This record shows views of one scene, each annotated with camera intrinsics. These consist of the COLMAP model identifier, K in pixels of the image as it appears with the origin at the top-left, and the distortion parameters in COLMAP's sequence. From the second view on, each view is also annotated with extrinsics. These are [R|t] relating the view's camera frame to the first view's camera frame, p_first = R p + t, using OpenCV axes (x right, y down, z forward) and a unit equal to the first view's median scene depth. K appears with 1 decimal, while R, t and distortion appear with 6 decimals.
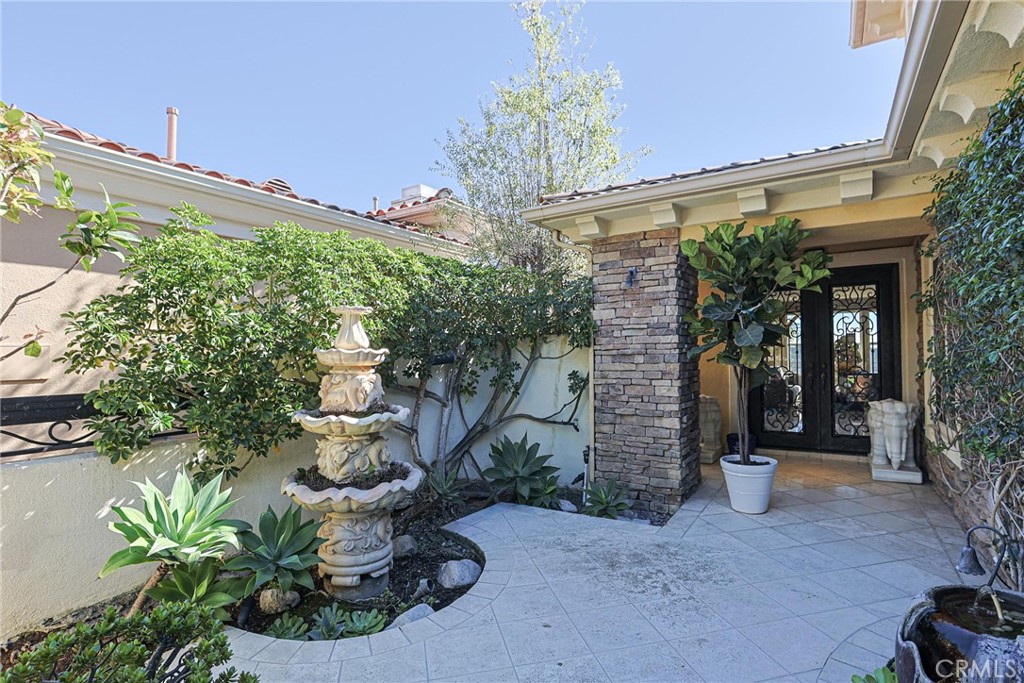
lens RADIAL K [[517.7, 0, 504.9], [0, 517.7, 349.1], [0, 0, 1]] dist [-0.045954, 0.014139]
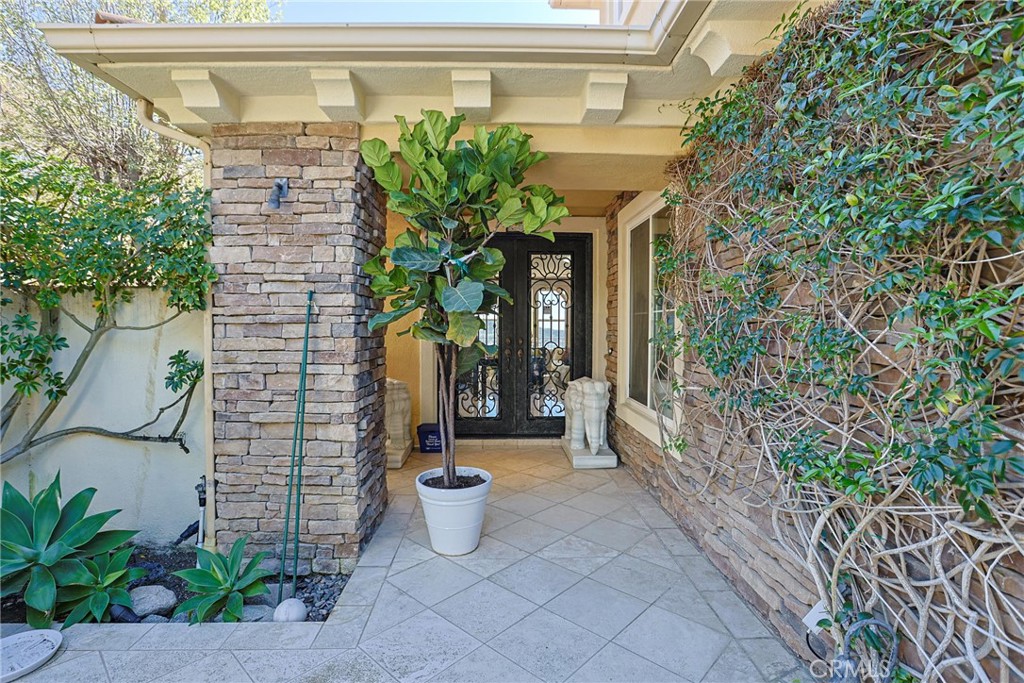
lens RADIAL K [[517.7, 0, 519.1], [0, 517.7, 339.0], [0, 0, 1]] dist [-0.045954, 0.014139]
pose [[0.814434, 0.001728, 0.580254, 0.125484], [-0.019137, 0.999532, 0.023885, 0.008708], [-0.579941, -0.030557, 0.814085, 0.343845]]
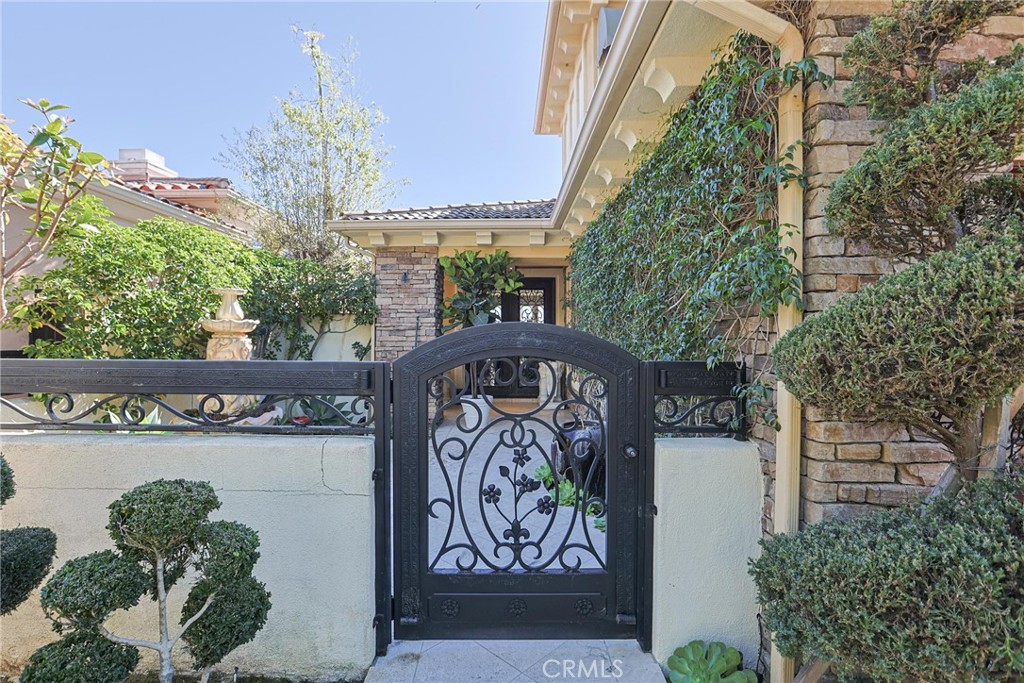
lens RADIAL K [[517.7, 0, 506.7], [0, 517.7, 334.6], [0, 0, 1]] dist [-0.045954, 0.014139]
pose [[0.844119, 0.013611, 0.535982, -0.284690], [-0.016050, 0.999871, -0.000114, 0.018953], [-0.535915, -0.008507, 0.844229, -0.375845]]
